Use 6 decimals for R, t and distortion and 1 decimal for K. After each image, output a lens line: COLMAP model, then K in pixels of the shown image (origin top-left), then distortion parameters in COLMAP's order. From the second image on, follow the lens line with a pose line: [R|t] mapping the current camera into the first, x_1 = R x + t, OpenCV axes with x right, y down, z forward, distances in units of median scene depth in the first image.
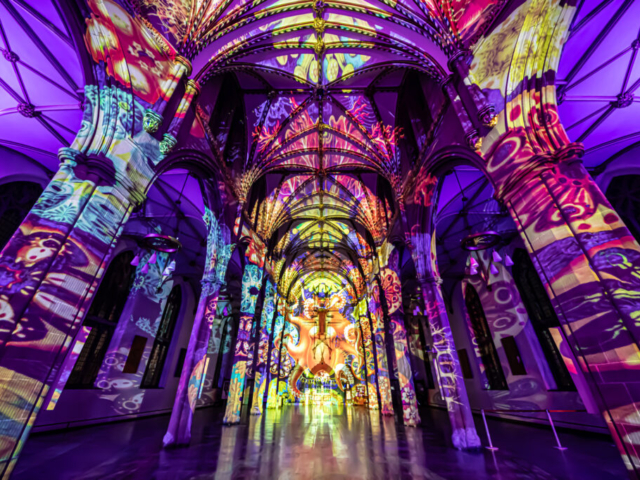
lens RADIAL K [[253.5, 0, 319.7], [0, 253.5, 241.2], [0, 0, 1]] dist [0.011857, -0.005131]
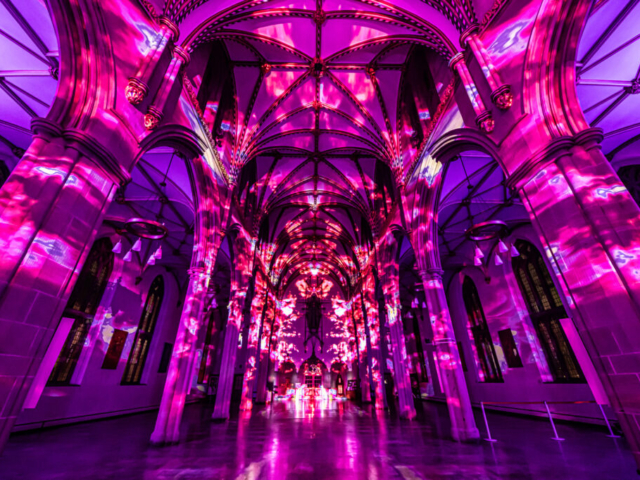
lens RADIAL K [[262.7, 0, 298.8], [0, 262.7, 245.0], [0, 0, 1]] dist [0.010721, -0.004403]
pose [[0.999159, 0.010052, 0.039744, -0.107551], [-0.011499, 0.999273, 0.036355, 0.024039], [-0.039349, -0.036781, 0.998548, 0.030018]]
